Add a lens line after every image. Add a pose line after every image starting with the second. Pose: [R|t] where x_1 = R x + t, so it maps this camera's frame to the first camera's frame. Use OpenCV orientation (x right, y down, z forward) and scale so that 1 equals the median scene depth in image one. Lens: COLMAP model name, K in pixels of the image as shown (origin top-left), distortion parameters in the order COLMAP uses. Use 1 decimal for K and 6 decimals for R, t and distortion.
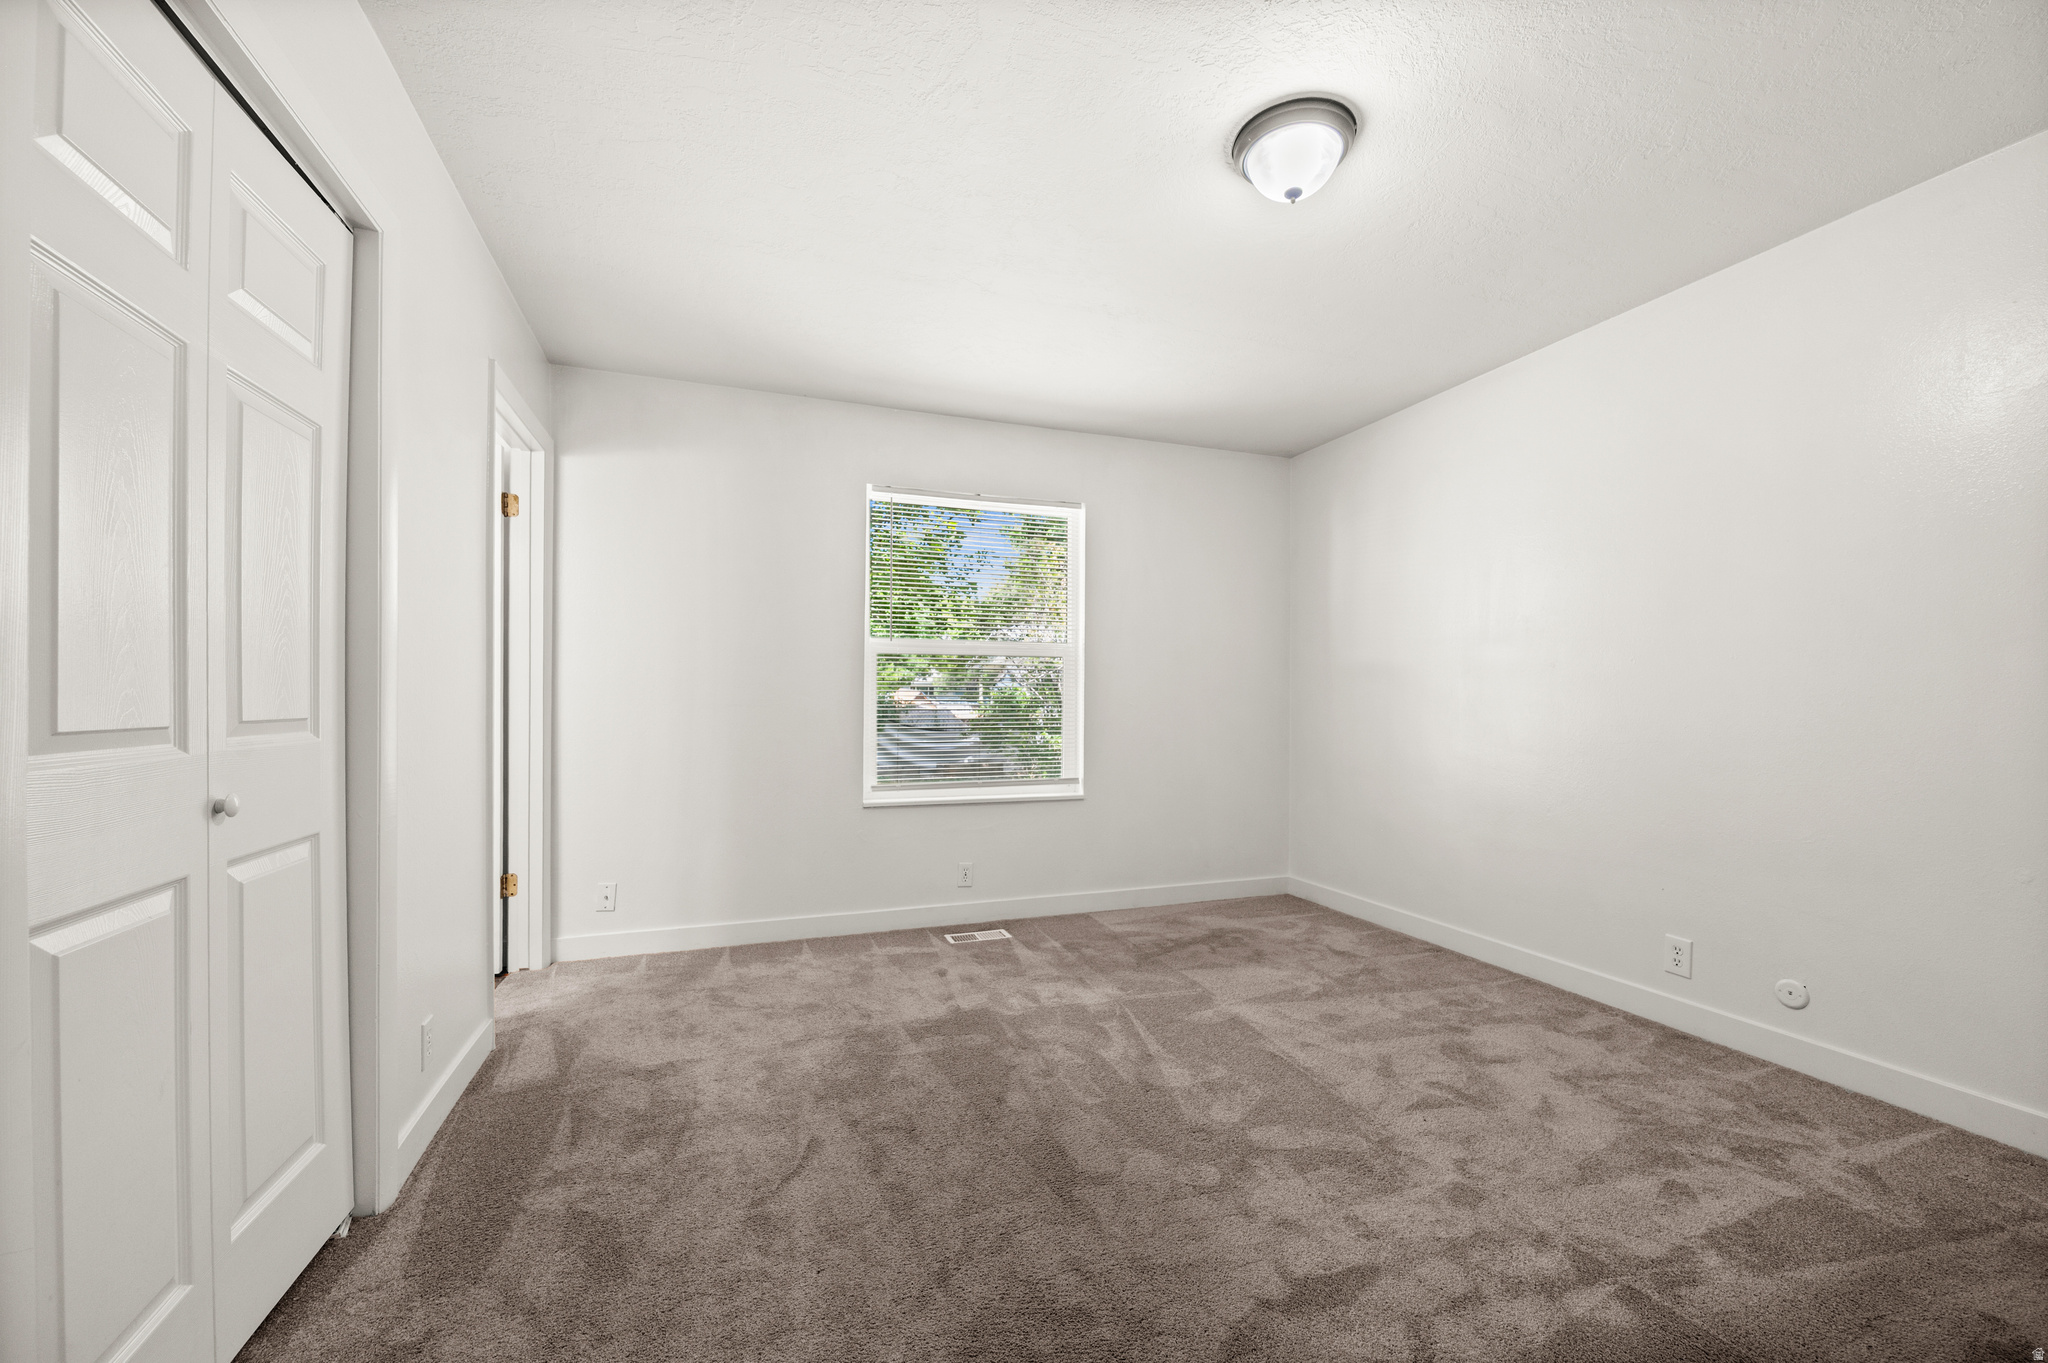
lens RADIAL K [[814.6, 0, 1025.5], [0, 814.6, 696.1], [0, 0, 1]] dist [-0.002457, 0.000094]
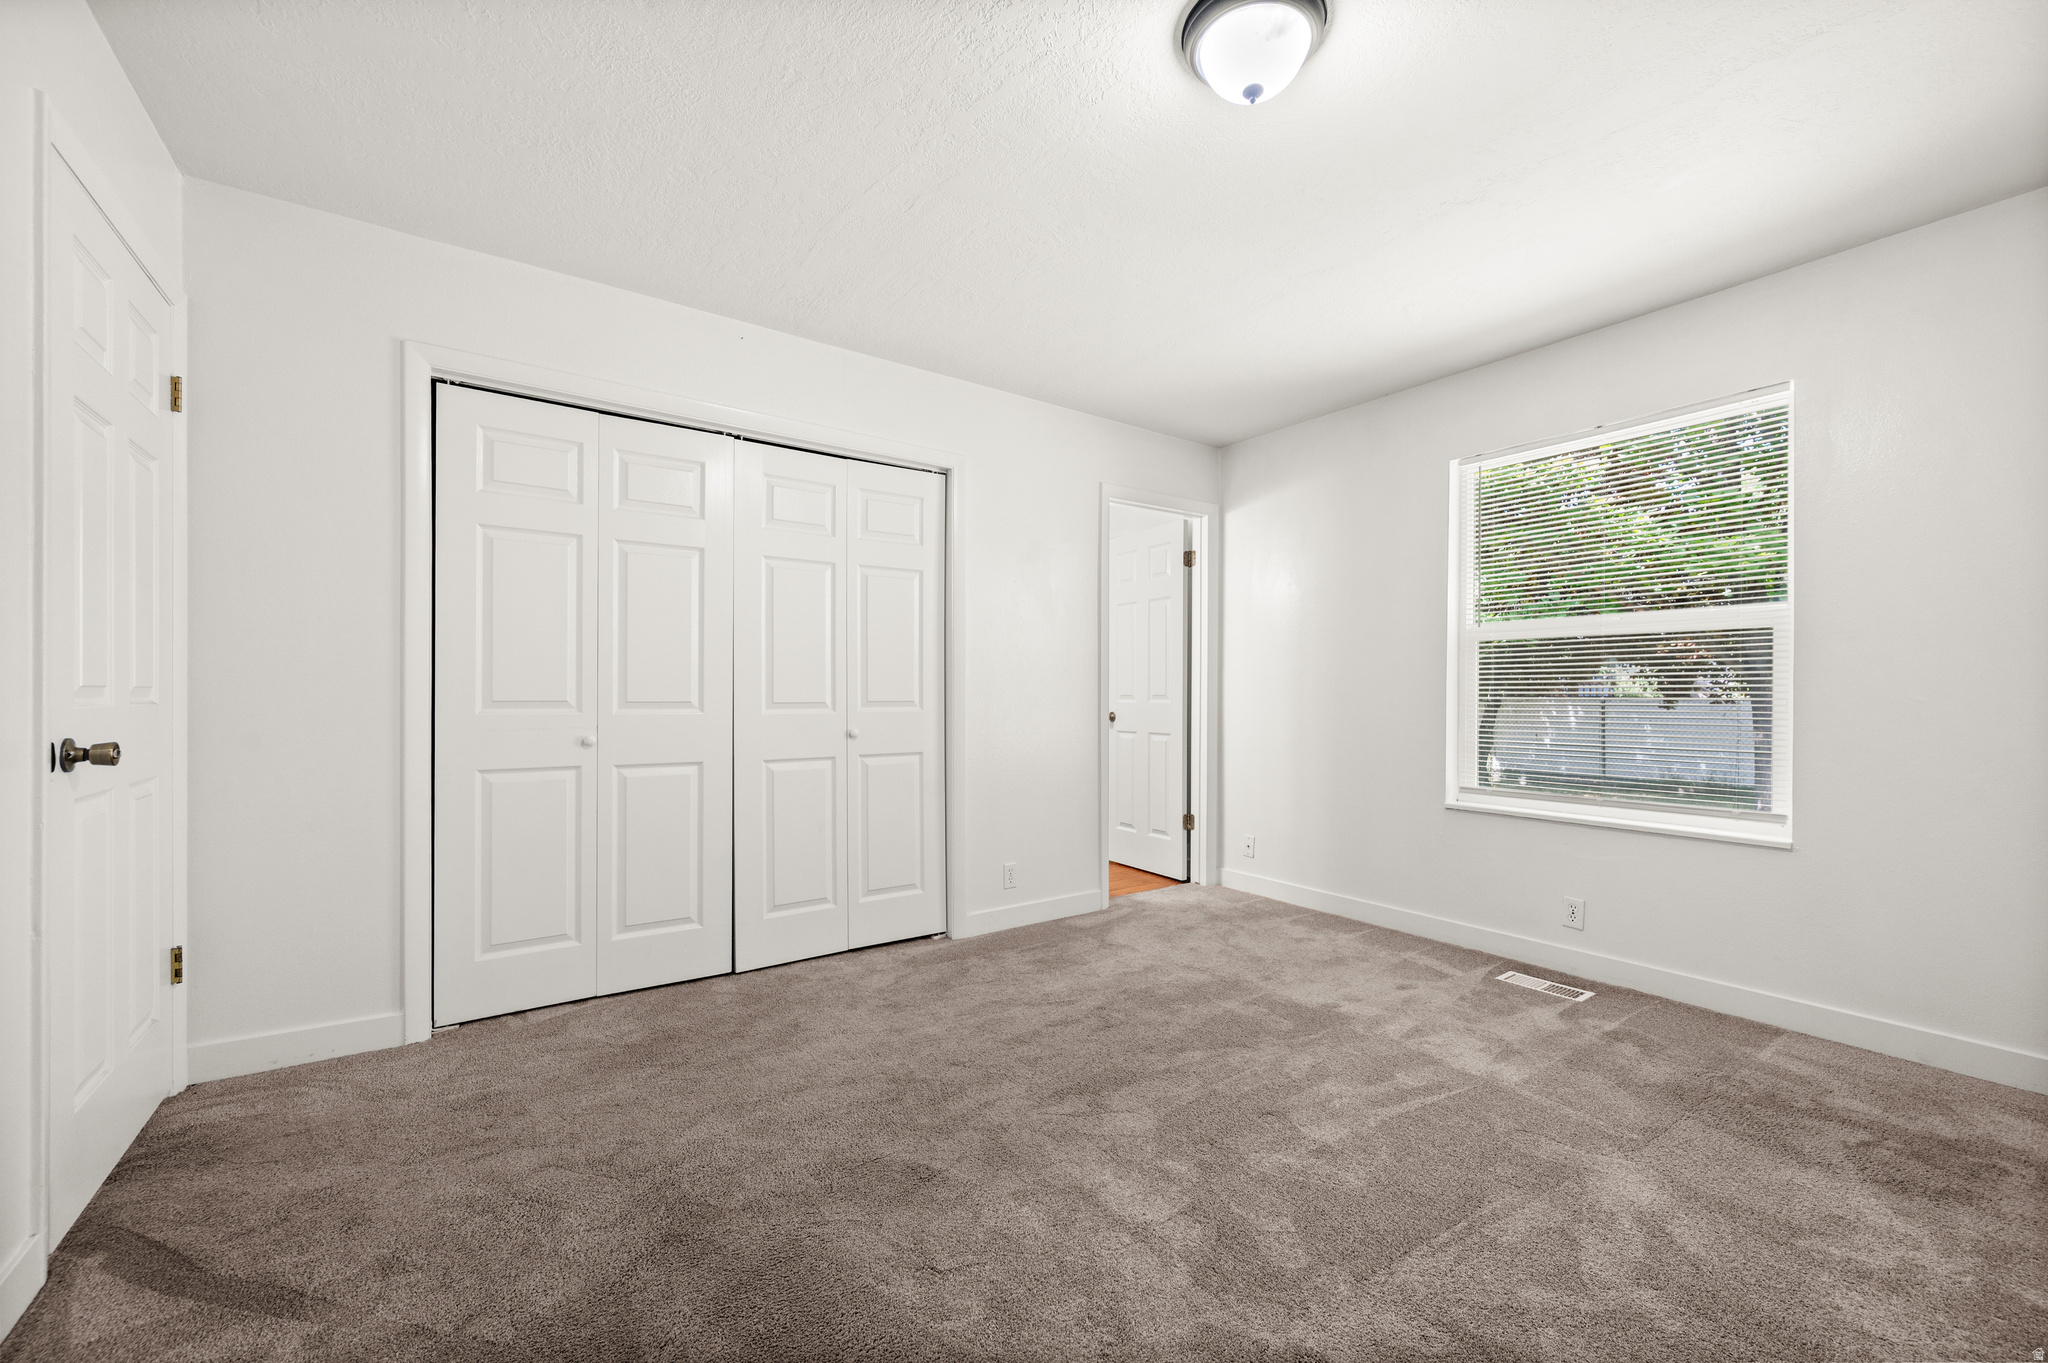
lens RADIAL K [[814.6, 0, 1026.4], [0, 814.6, 690.2], [0, 0, 1]] dist [-0.002457, 0.000094]
pose [[0.256276, -0.006906, -0.966579, 0.695115], [0.004928, 0.999971, -0.005838, 0.005632], [0.966591, -0.003267, 0.256303, 0.353969]]
